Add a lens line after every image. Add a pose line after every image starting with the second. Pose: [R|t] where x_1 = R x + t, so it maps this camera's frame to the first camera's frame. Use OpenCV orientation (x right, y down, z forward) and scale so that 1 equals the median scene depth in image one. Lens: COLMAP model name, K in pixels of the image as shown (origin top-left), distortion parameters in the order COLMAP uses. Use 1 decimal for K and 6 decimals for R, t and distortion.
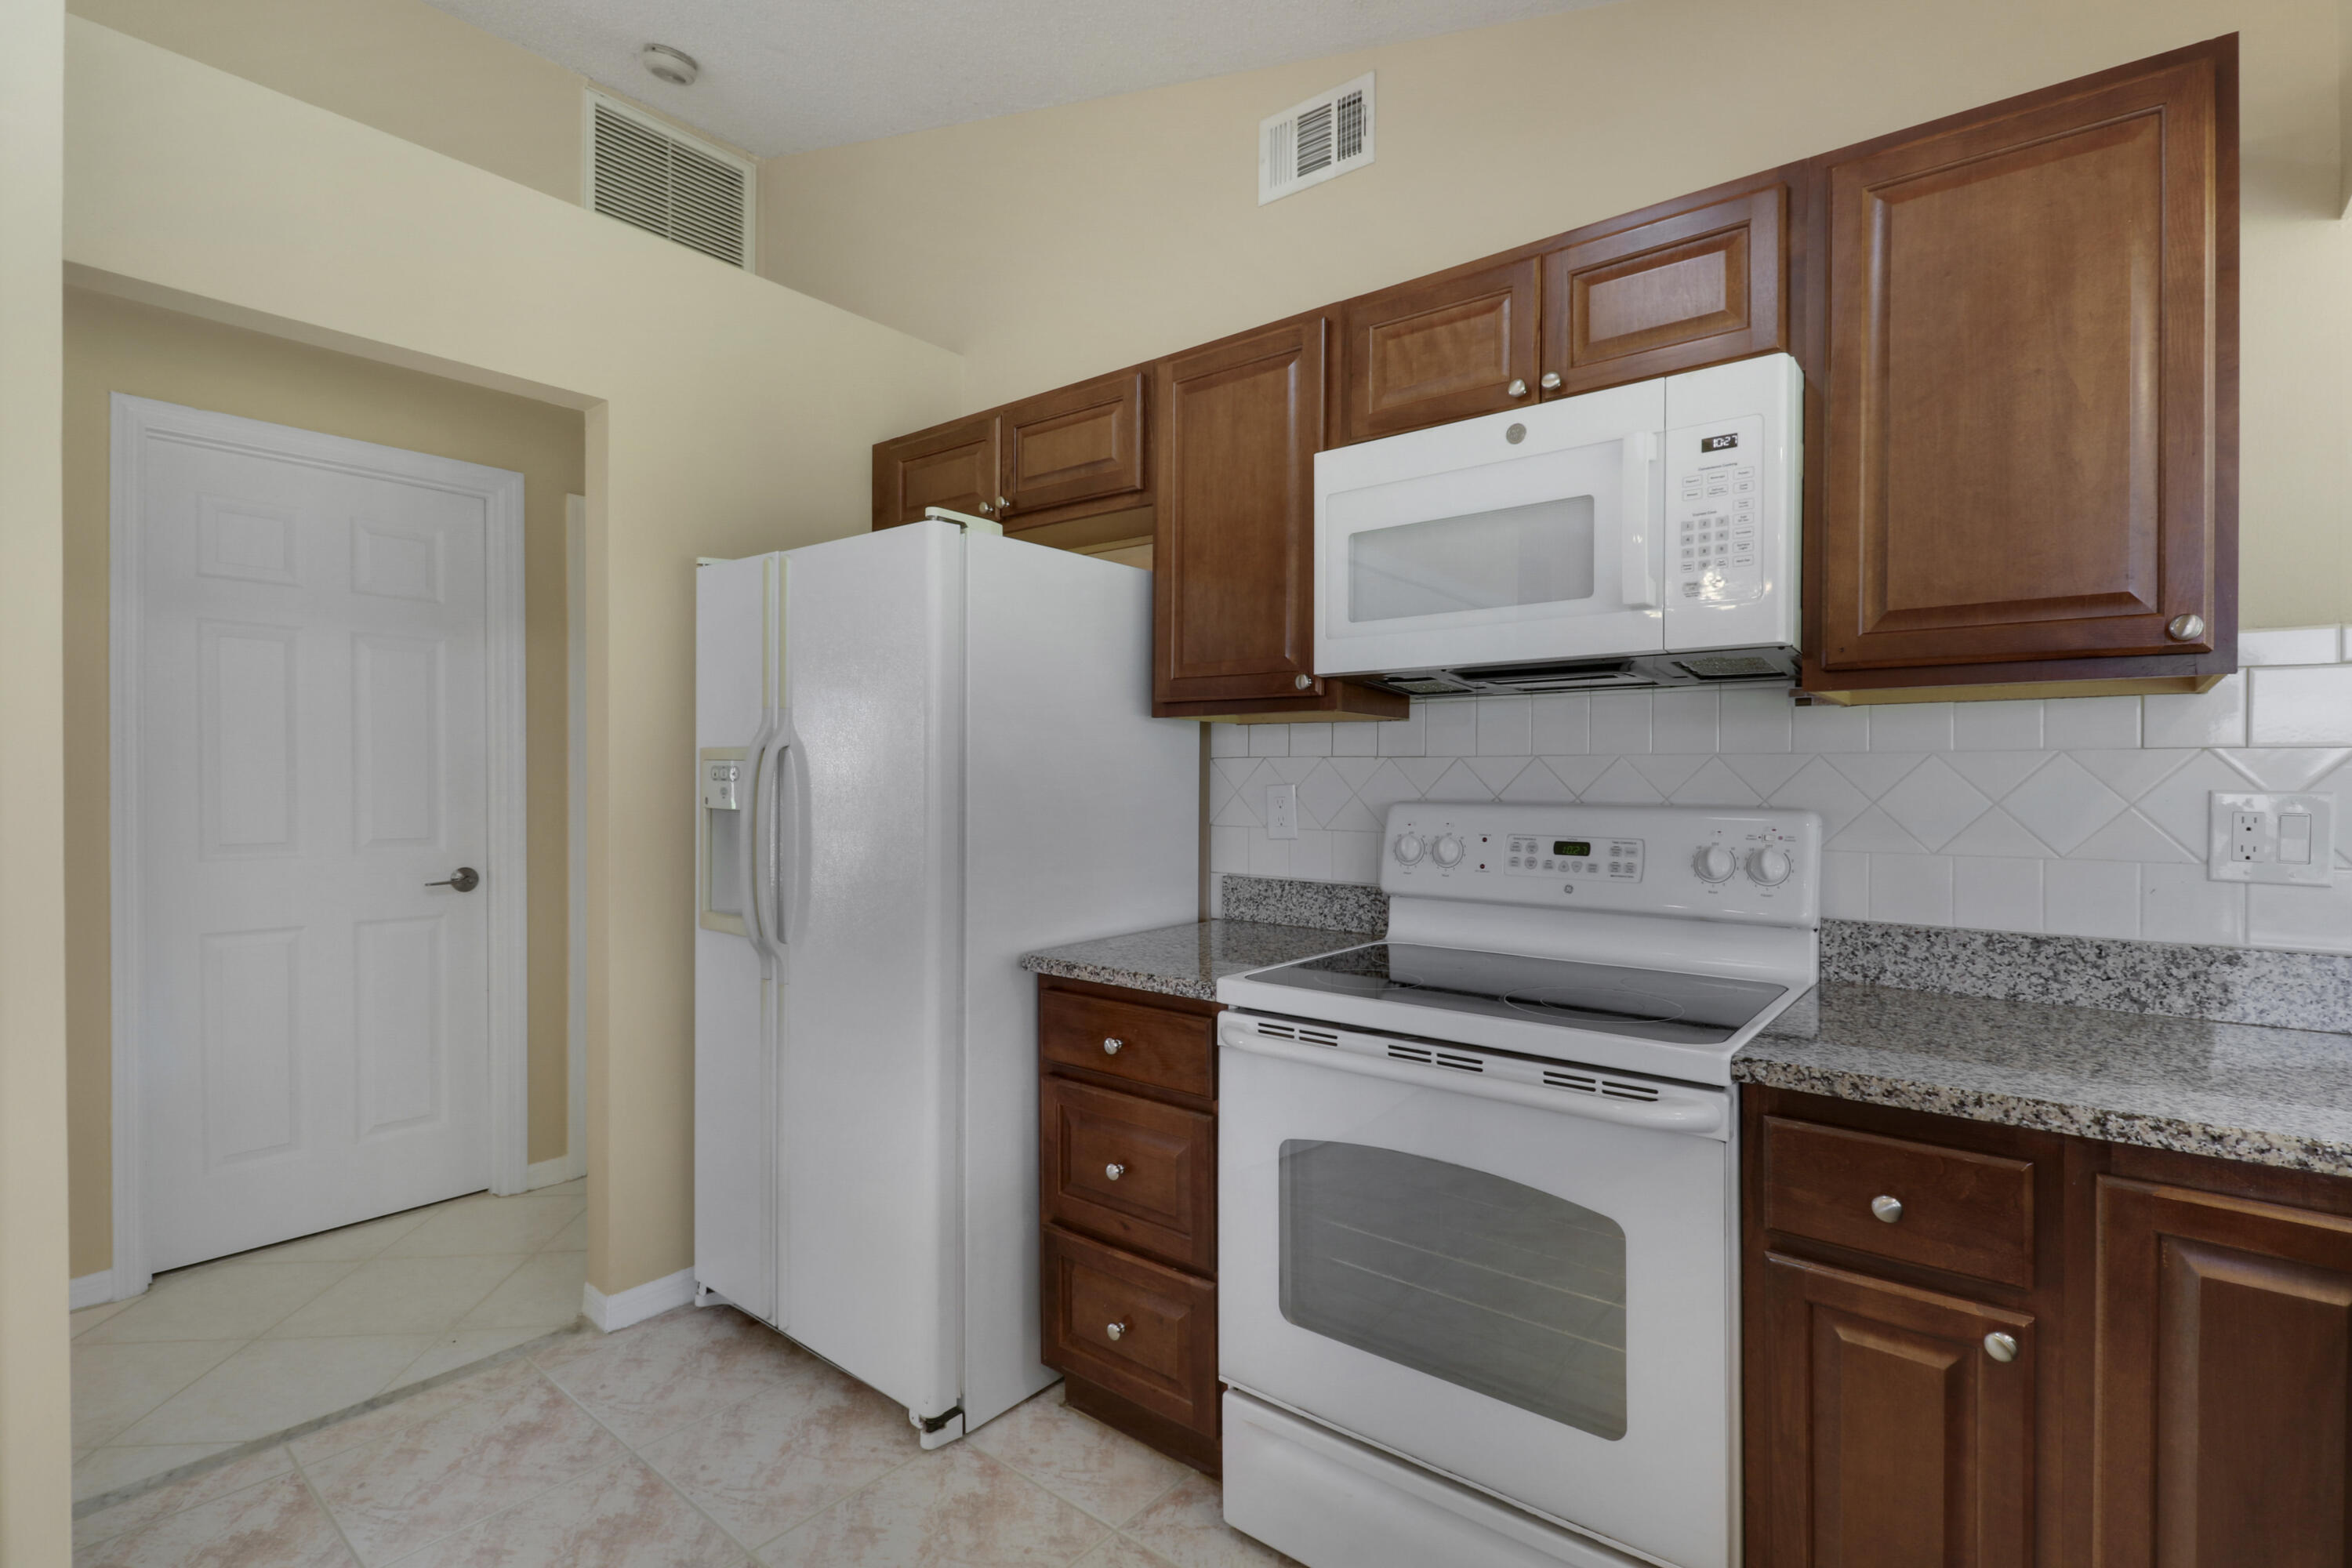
lens RADIAL K [[1066.1, 0, 1207.3], [0, 1066.1, 773.3], [0, 0, 1]] dist [0.003718, -0.000020]
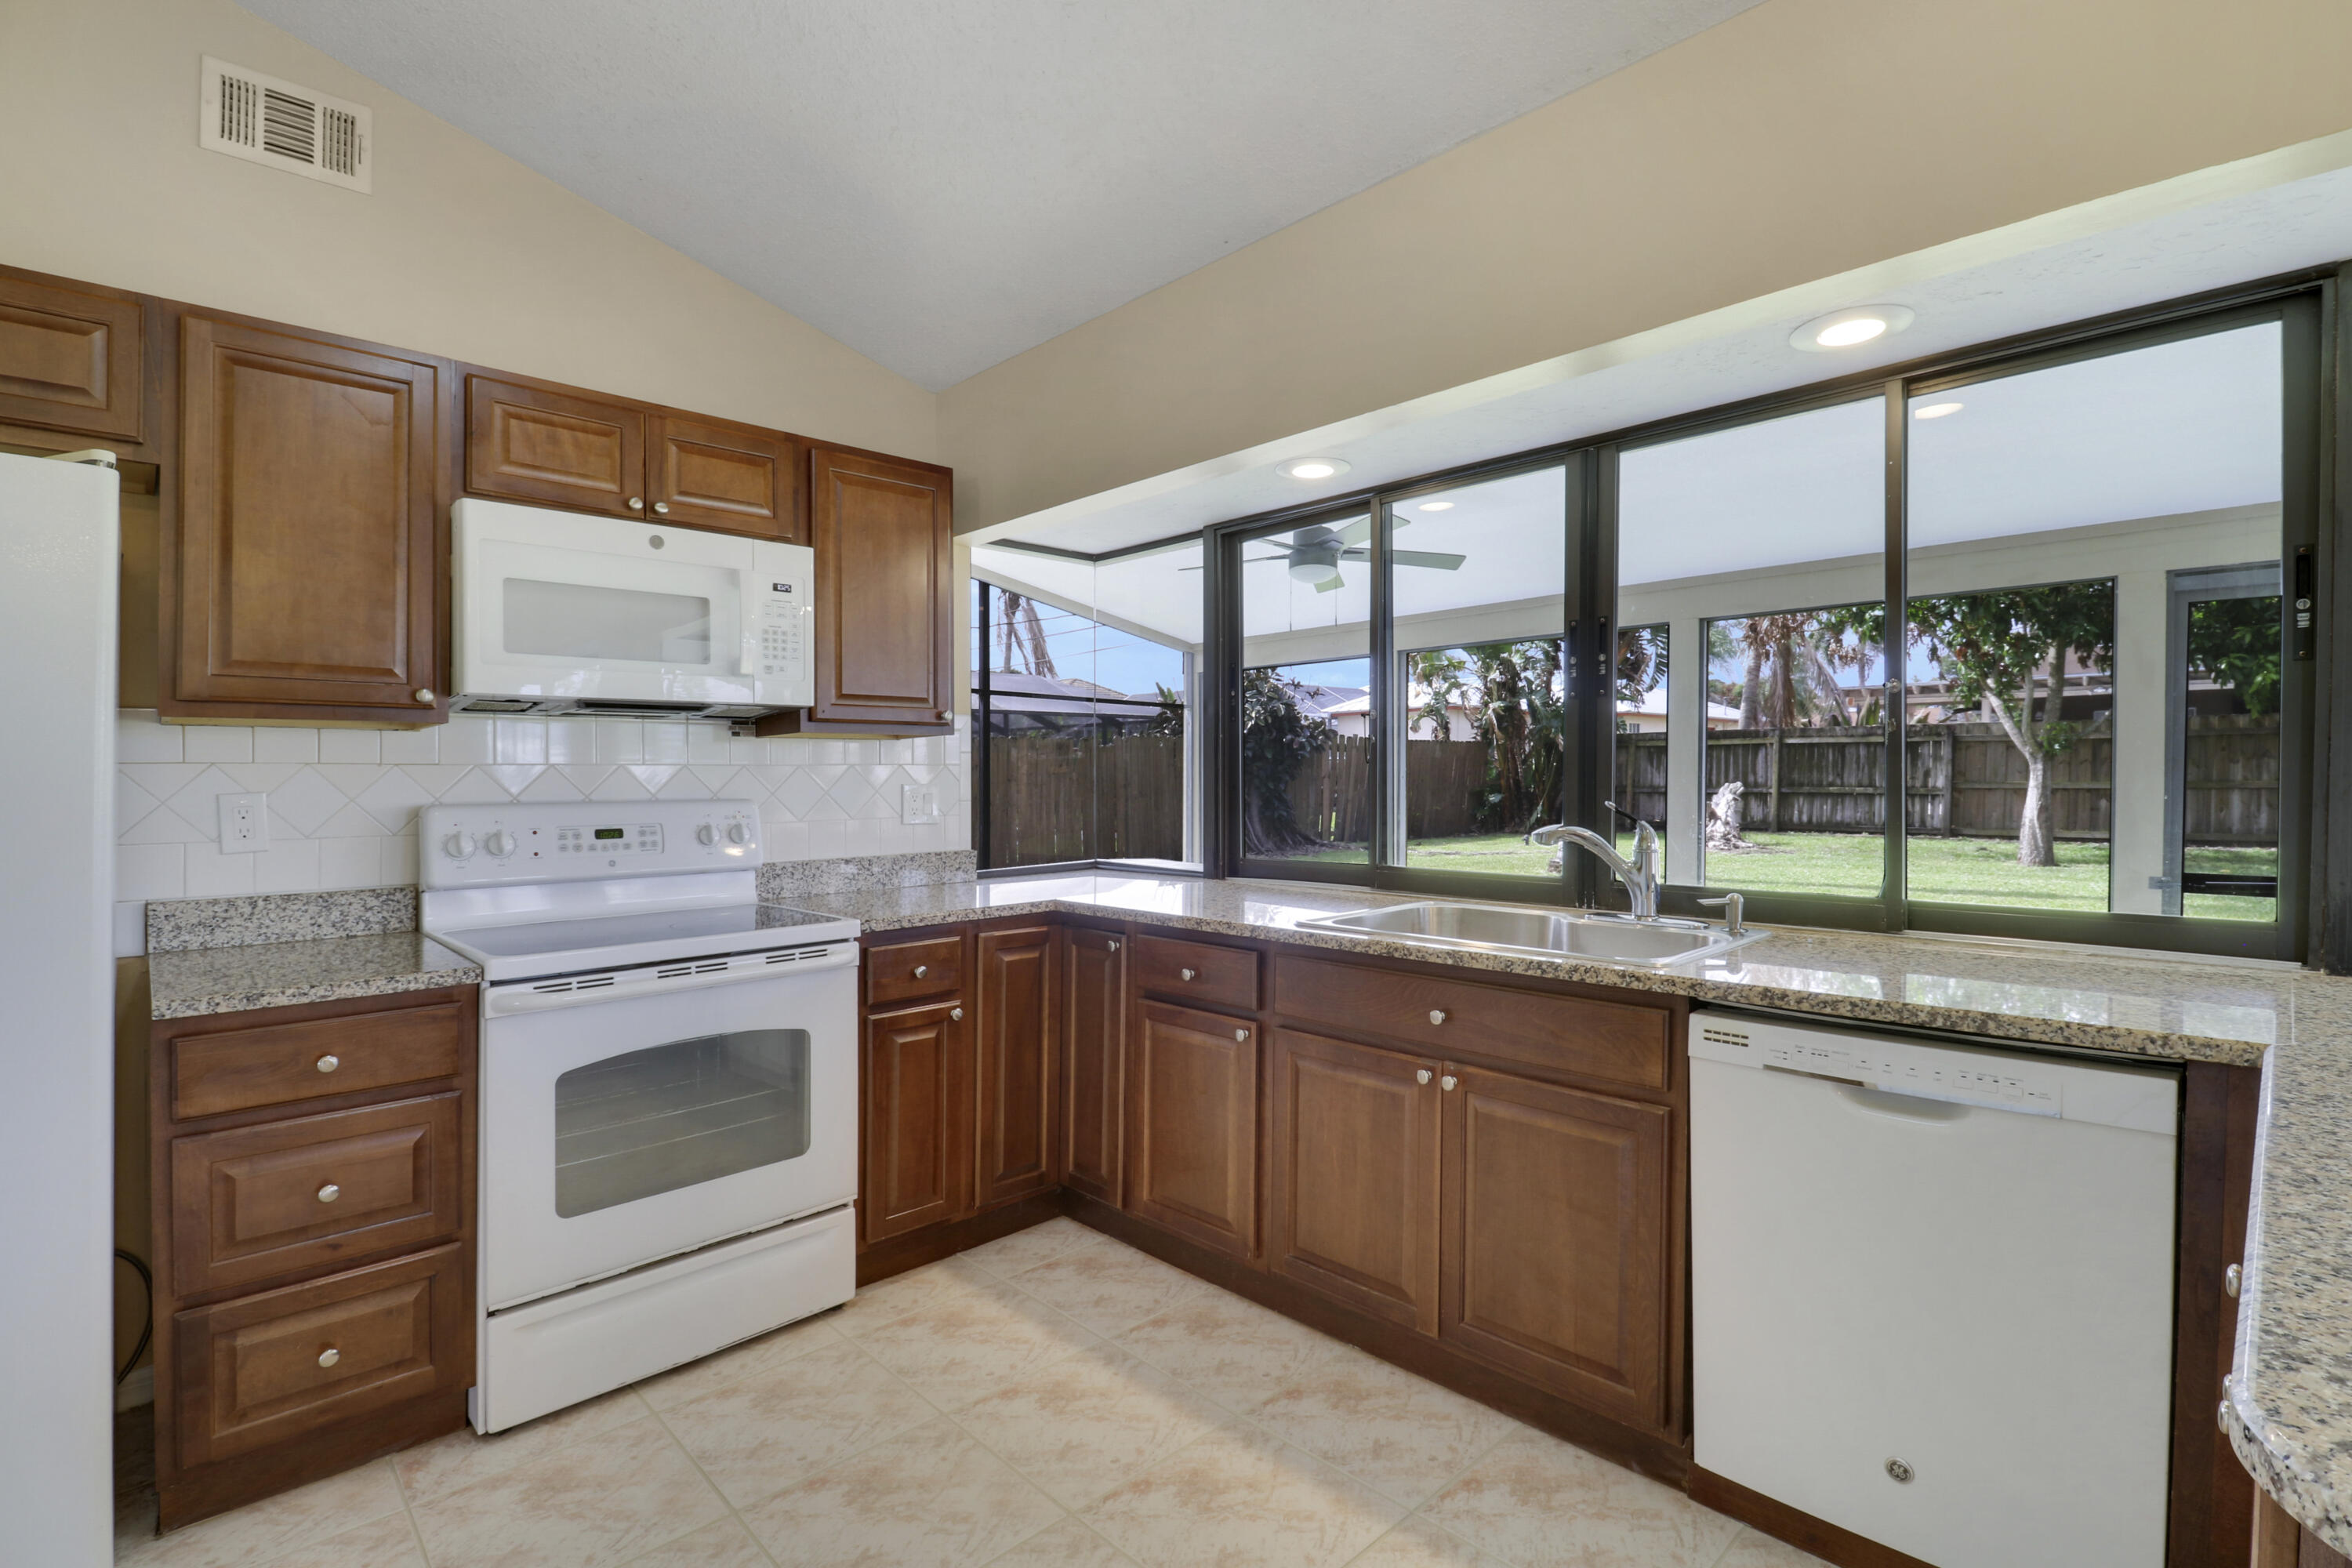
lens RADIAL K [[1075.5, 0, 1171.3], [0, 1075.5, 754.1], [0, 0, 1]] dist [-0.026868, -0.000006]
pose [[0.132950, 0.016834, 0.990980, -0.941250], [0.006761, 0.999817, -0.017891, -0.002038], [-0.991100, 0.009079, 0.132812, 0.112336]]
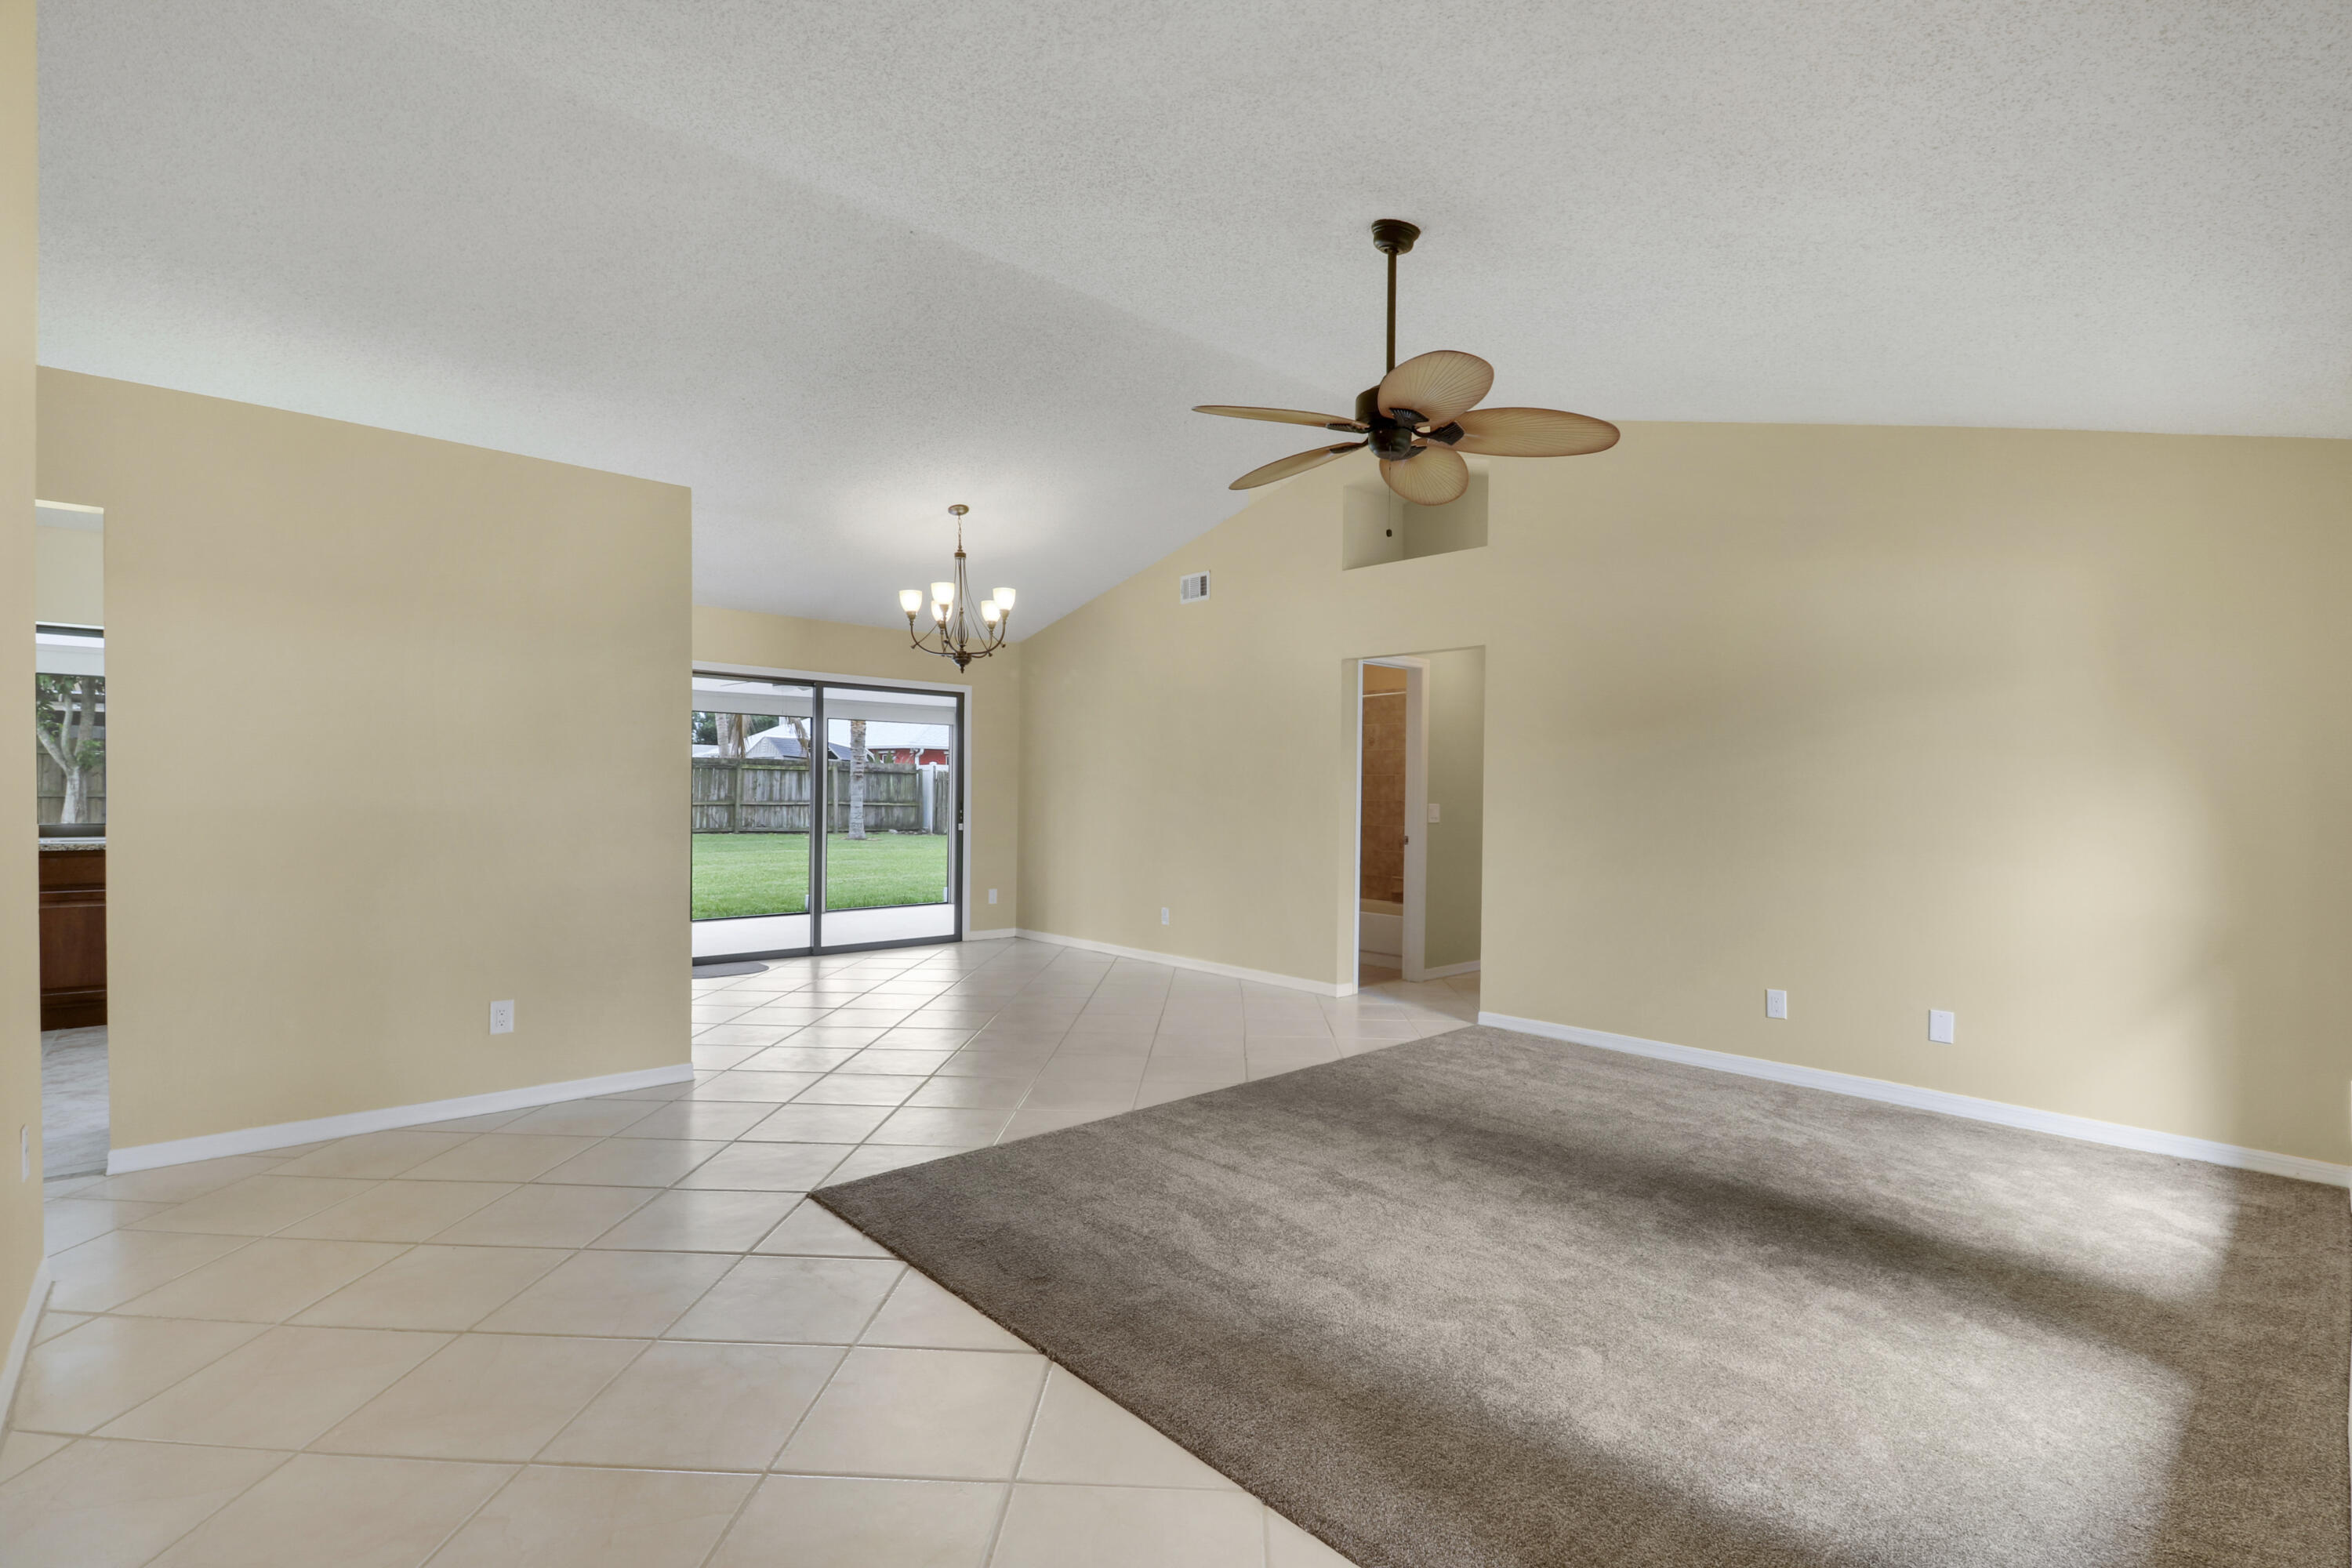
lens RADIAL K [[1107.6, 0, 1162.5], [0, 1107.6, 771.1], [0, 0, 1]] dist [0.000328, 0.000009]
pose [[-0.986478, -0.009591, 0.163615, -3.111998], [-0.013306, 0.999678, -0.021625, 0.013841], [-0.163354, -0.023509, -0.986287, 2.545512]]
